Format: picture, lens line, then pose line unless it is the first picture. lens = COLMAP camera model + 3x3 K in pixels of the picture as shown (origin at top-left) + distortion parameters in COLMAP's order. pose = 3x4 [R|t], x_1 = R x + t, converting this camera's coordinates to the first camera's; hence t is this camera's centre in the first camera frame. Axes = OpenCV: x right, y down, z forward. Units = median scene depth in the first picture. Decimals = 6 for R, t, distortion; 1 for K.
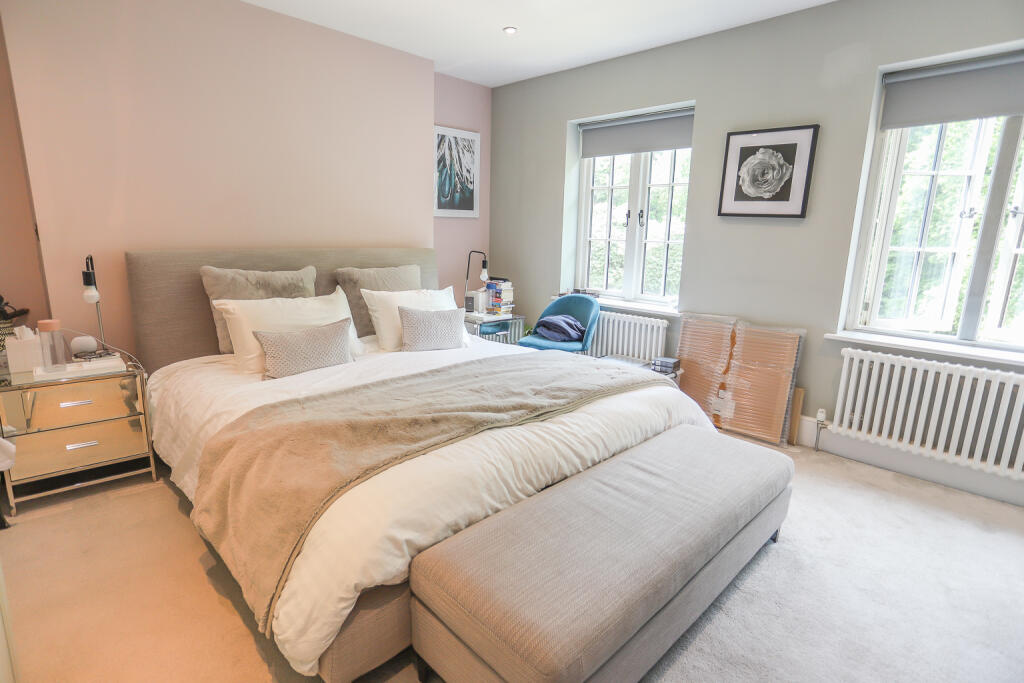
lens RADIAL K [[496.2, 0, 510.4], [0, 496.2, 336.9], [0, 0, 1]] dist [-0.011837, 0.002773]
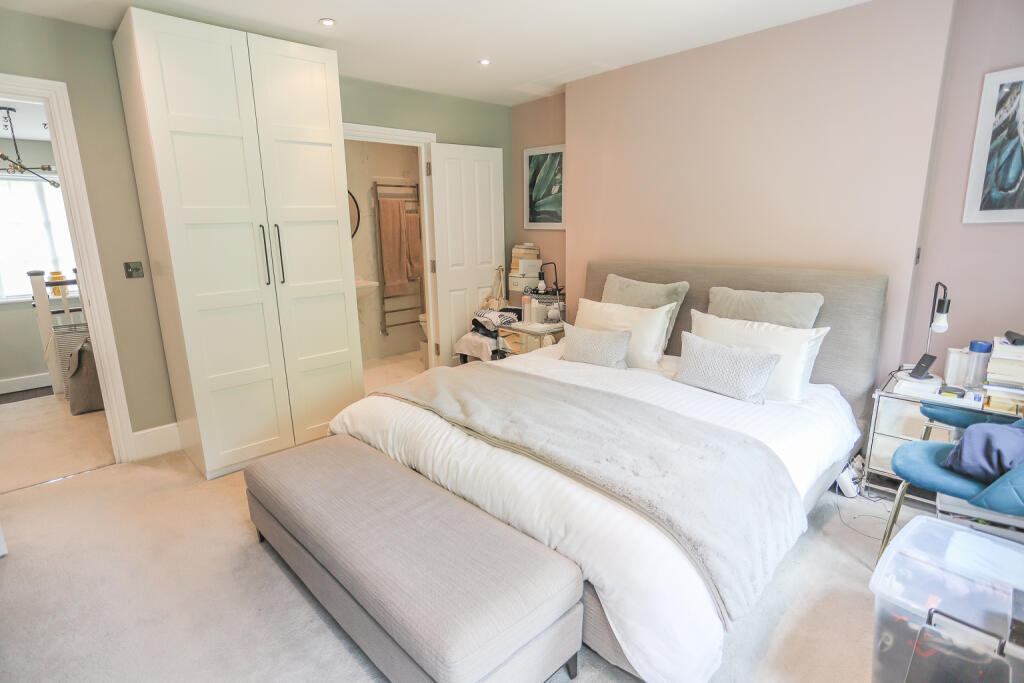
lens RADIAL K [[496.2, 0, 510.2], [0, 496.2, 343.8], [0, 0, 1]] dist [-0.011837, 0.002773]
pose [[0.031745, 0.203148, -0.978633, 0.883912], [-0.185635, 0.963289, 0.193941, -0.205503], [0.982106, 0.175512, 0.068291, 0.785541]]
